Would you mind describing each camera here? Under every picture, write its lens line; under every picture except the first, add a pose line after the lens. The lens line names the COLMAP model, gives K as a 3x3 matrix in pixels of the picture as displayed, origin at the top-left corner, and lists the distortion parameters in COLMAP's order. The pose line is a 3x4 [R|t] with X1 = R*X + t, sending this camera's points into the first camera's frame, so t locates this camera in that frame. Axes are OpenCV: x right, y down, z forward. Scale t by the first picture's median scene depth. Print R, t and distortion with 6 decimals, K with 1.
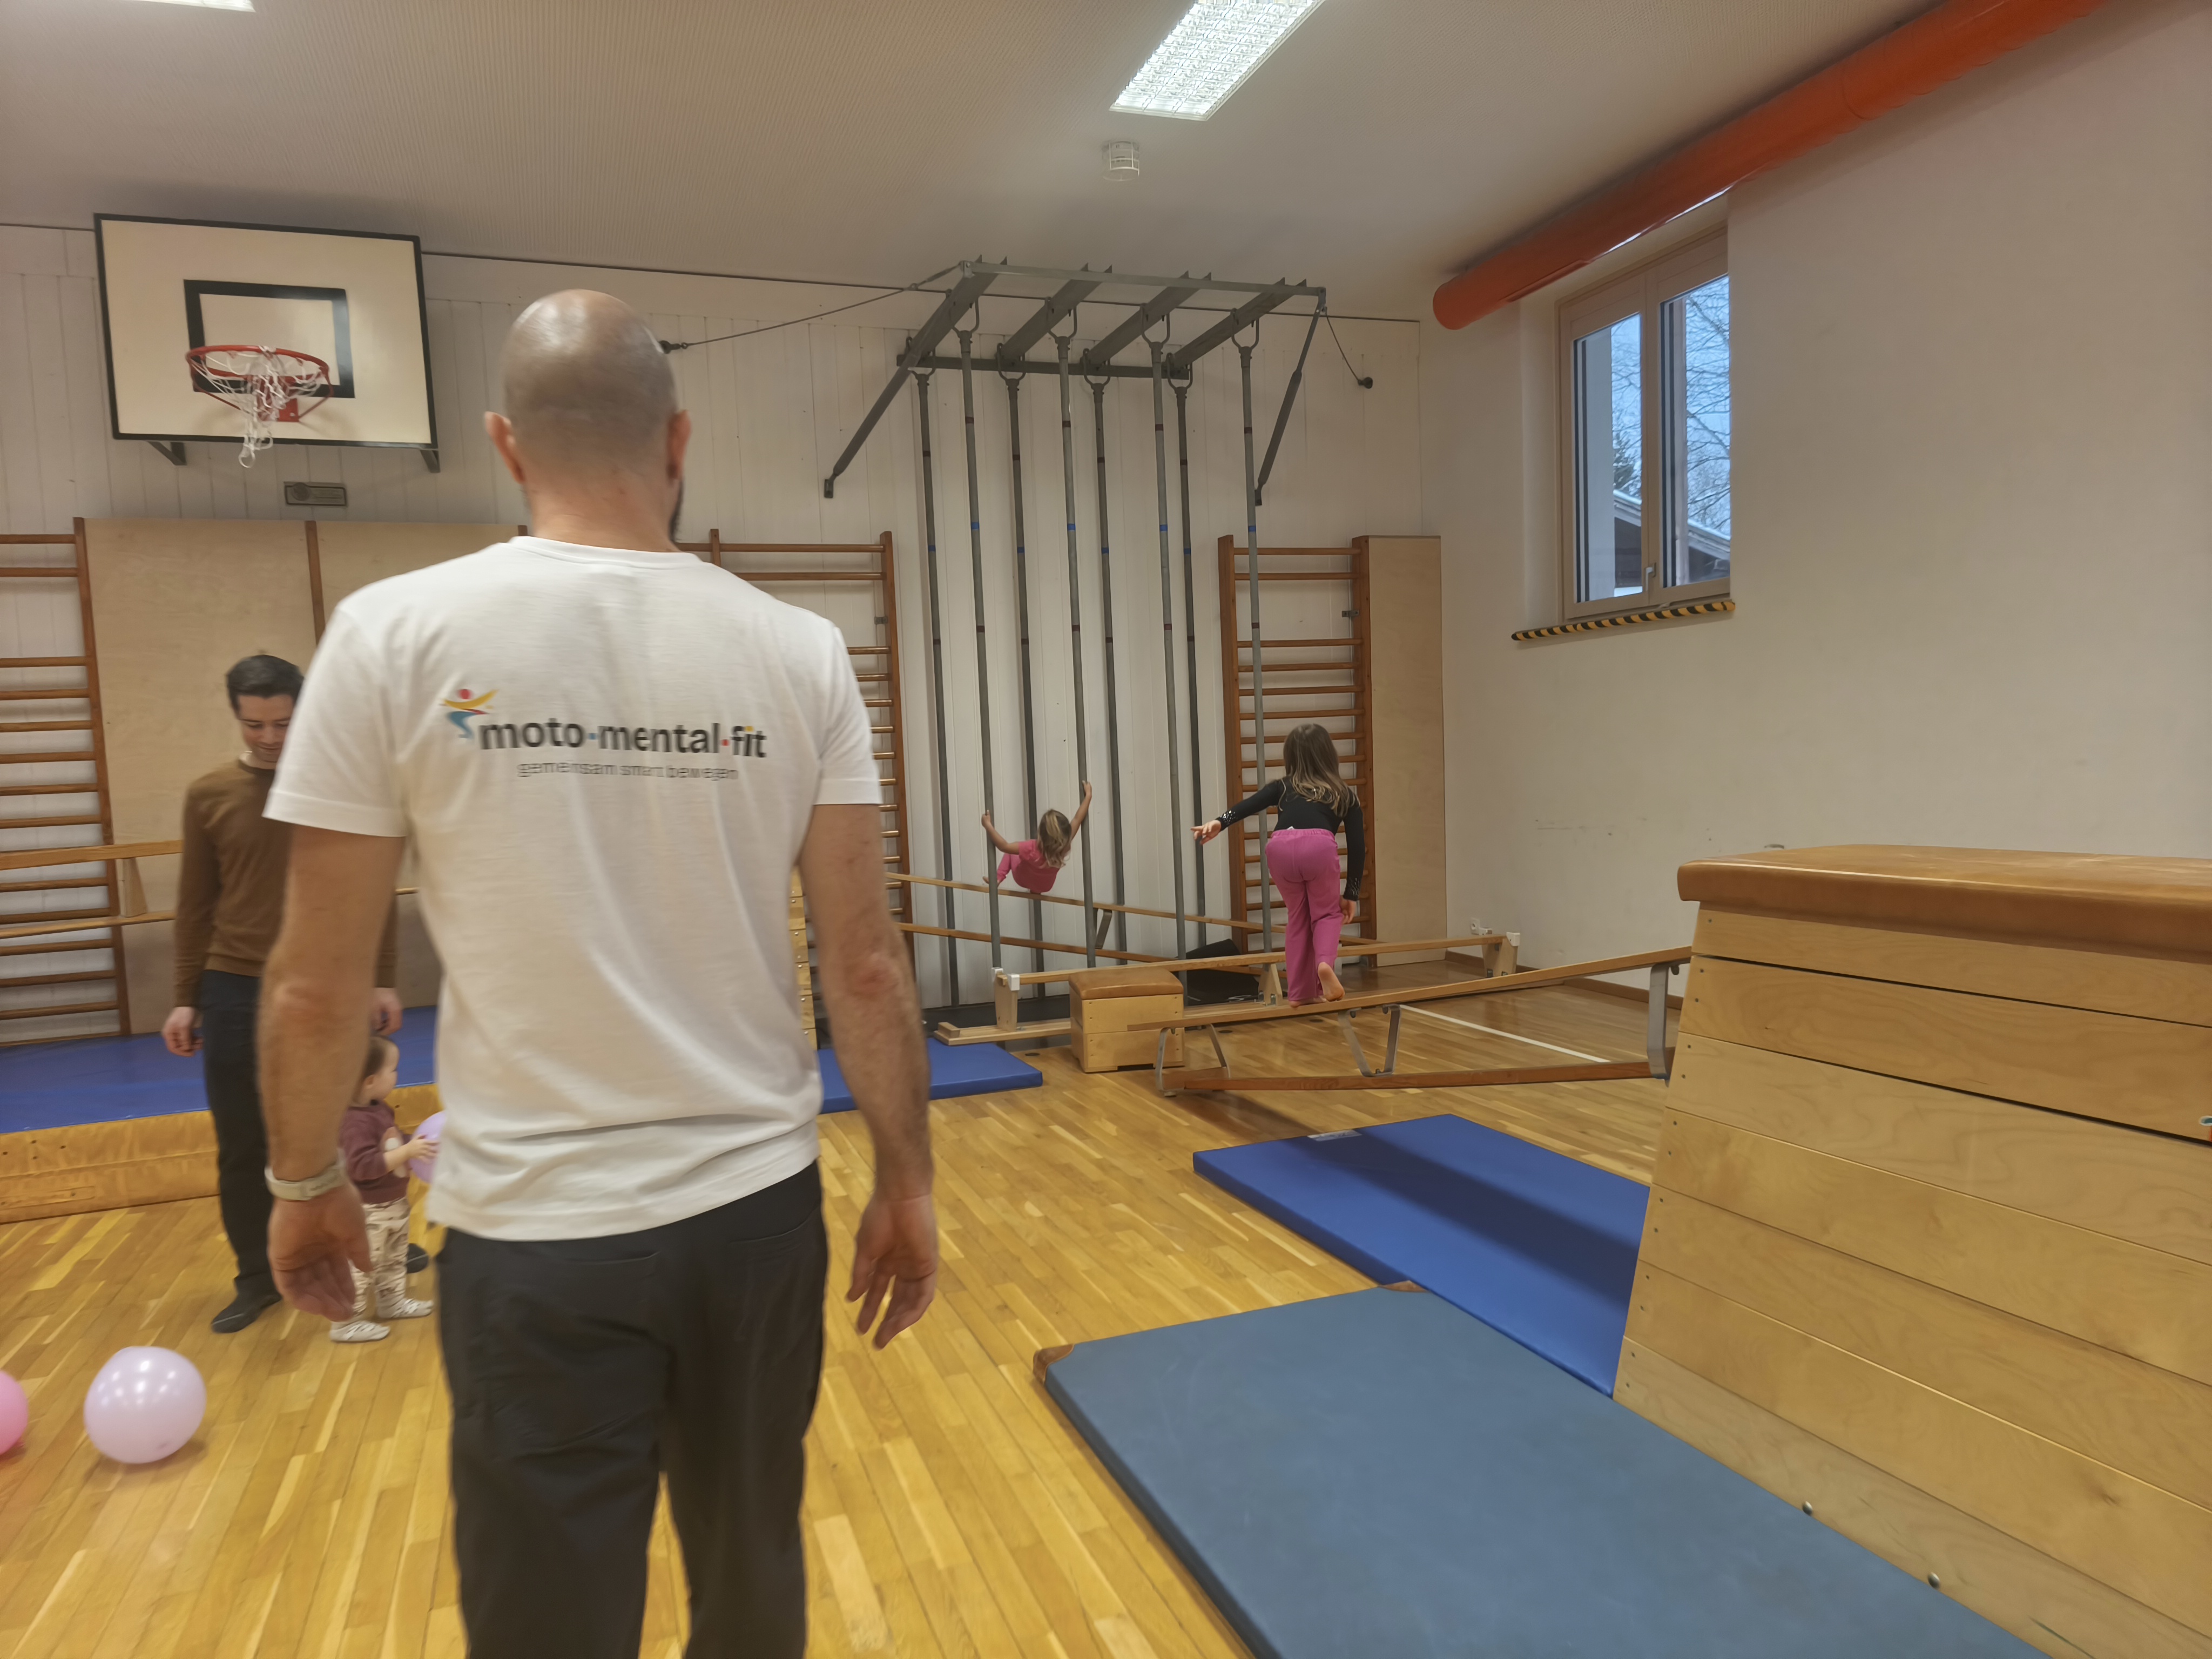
lens RADIAL K [[1487.3, 0, 1108.2], [0, 1487.3, 863.1], [0, 0, 1]] dist [0.116192, -0.105293]
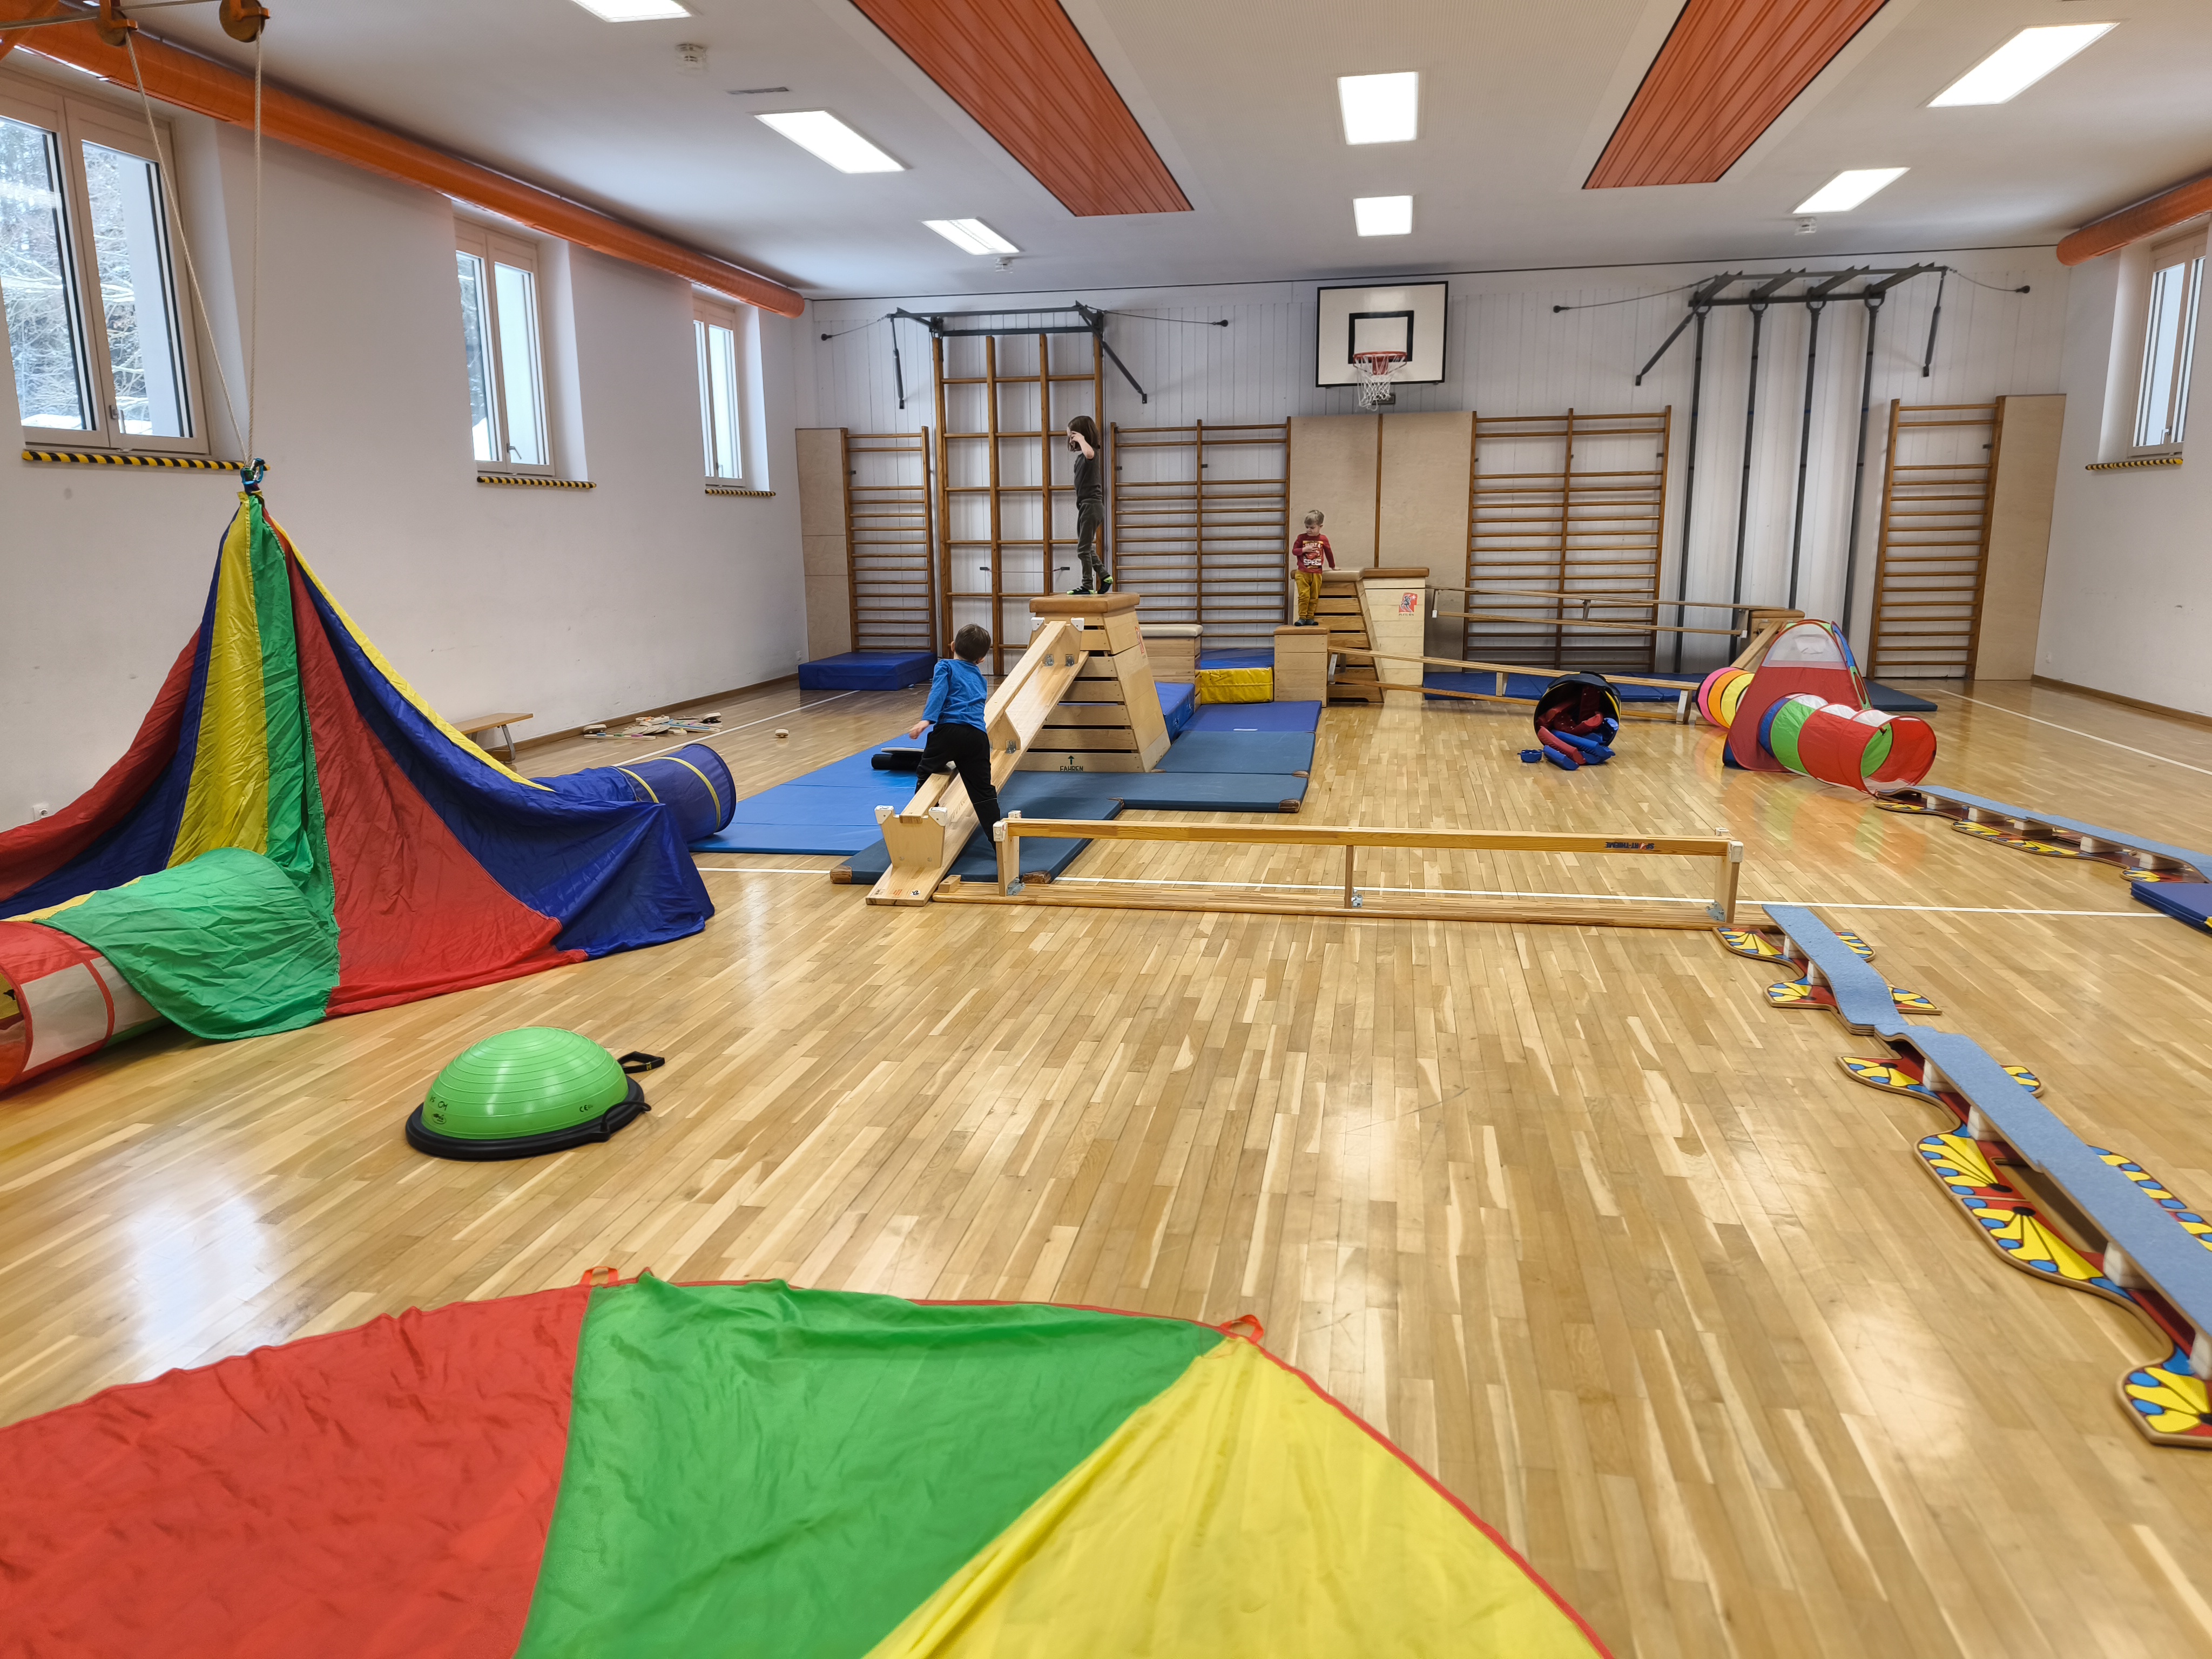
lens RADIAL K [[1546.7, 0, 1106.0], [0, 1546.7, 829.5], [0, 0, 1]] dist [0.060627, -0.055927]
pose [[0.862777, 0.127871, -0.489147, 0.245271], [-0.066535, 0.987790, 0.140868, 0.059181], [0.501188, -0.088993, 0.860750, -0.964357]]
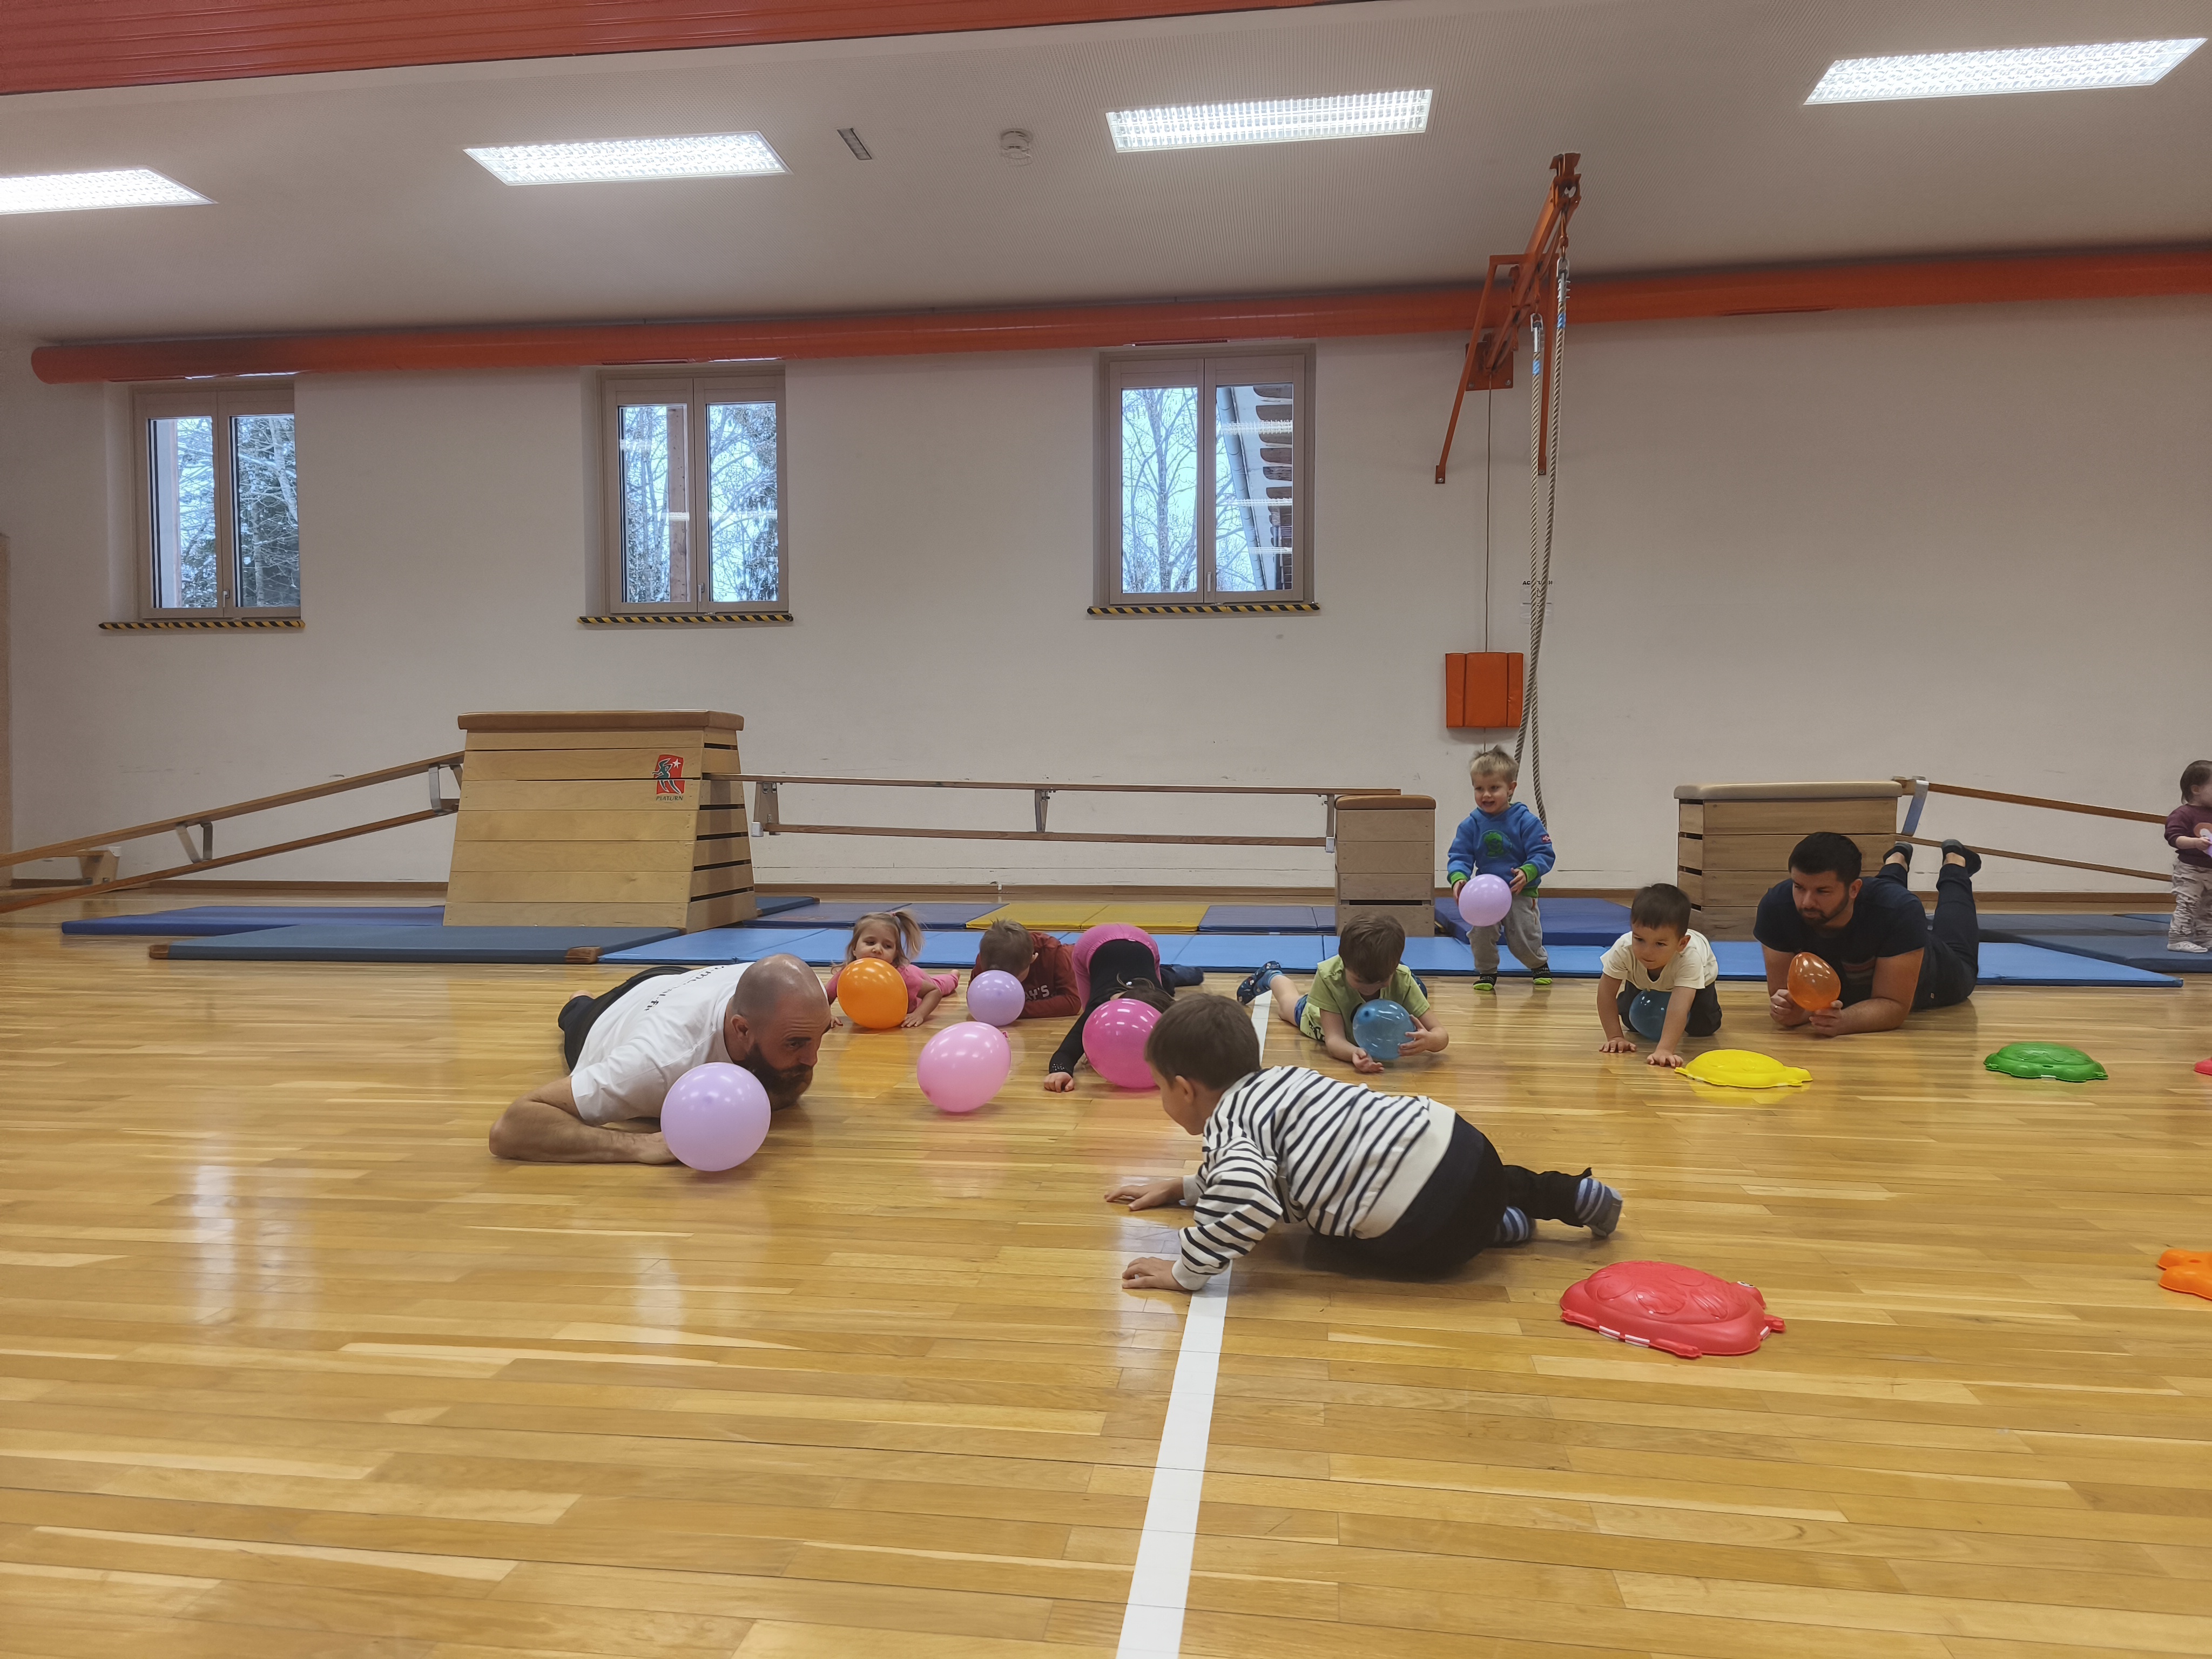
lens RADIAL K [[1487.3, 0, 1108.2], [0, 1487.3, 863.1], [0, 0, 1]] dist [0.116192, -0.105293]
pose [[0.506663, -0.001658, 0.862143, -0.449636], [0.043027, 0.998801, -0.023366, 0.127732], [-0.861070, 0.048934, 0.506126, -0.427805]]
